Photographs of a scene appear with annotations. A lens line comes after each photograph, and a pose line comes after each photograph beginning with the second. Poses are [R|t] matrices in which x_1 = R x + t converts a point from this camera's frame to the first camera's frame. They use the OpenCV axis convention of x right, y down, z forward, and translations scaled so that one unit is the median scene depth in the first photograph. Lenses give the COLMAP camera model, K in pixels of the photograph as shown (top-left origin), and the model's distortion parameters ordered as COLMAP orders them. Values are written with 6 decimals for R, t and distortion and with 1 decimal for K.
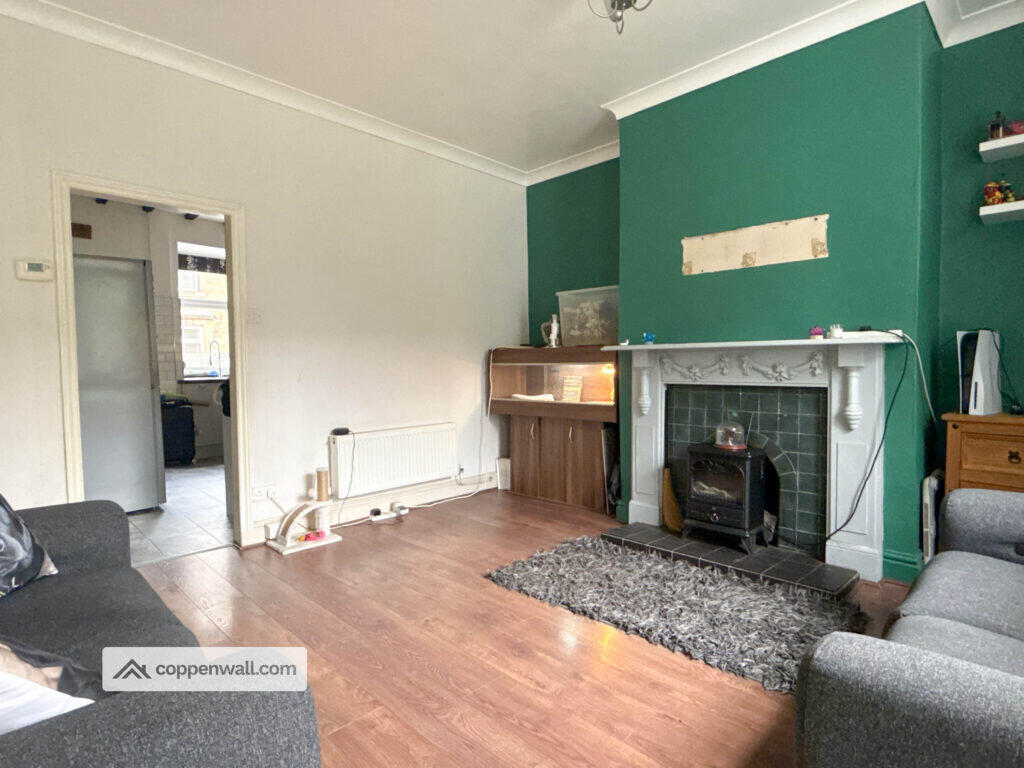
lens RADIAL K [[544.0, 0, 512.0], [0, 544.0, 384.0], [0, 0, 1]] dist [0.000895, -0.000046]
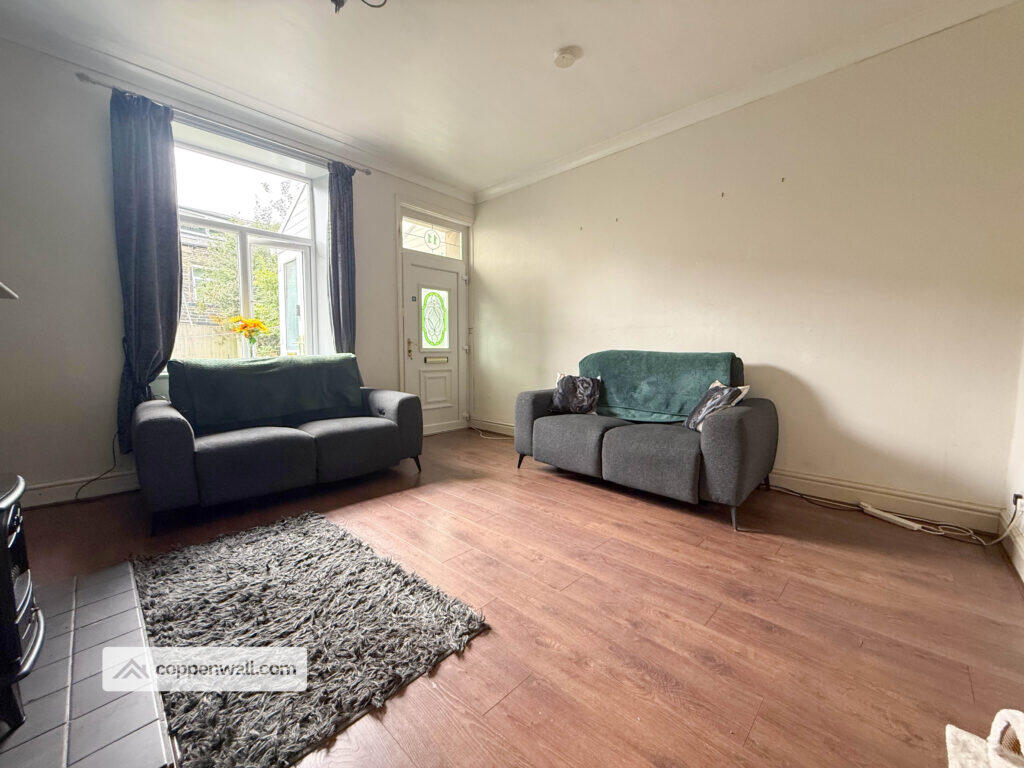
lens RADIAL K [[406.4, 0, 512.0], [0, 406.4, 384.0], [0, 0, 1]] dist [0.000207, 0.000054]
pose [[-0.999639, 0.013545, -0.023217, -0.058118], [0.010738, 0.993067, 0.117062, -0.007728], [0.024642, 0.116770, -0.992853, 1.234261]]
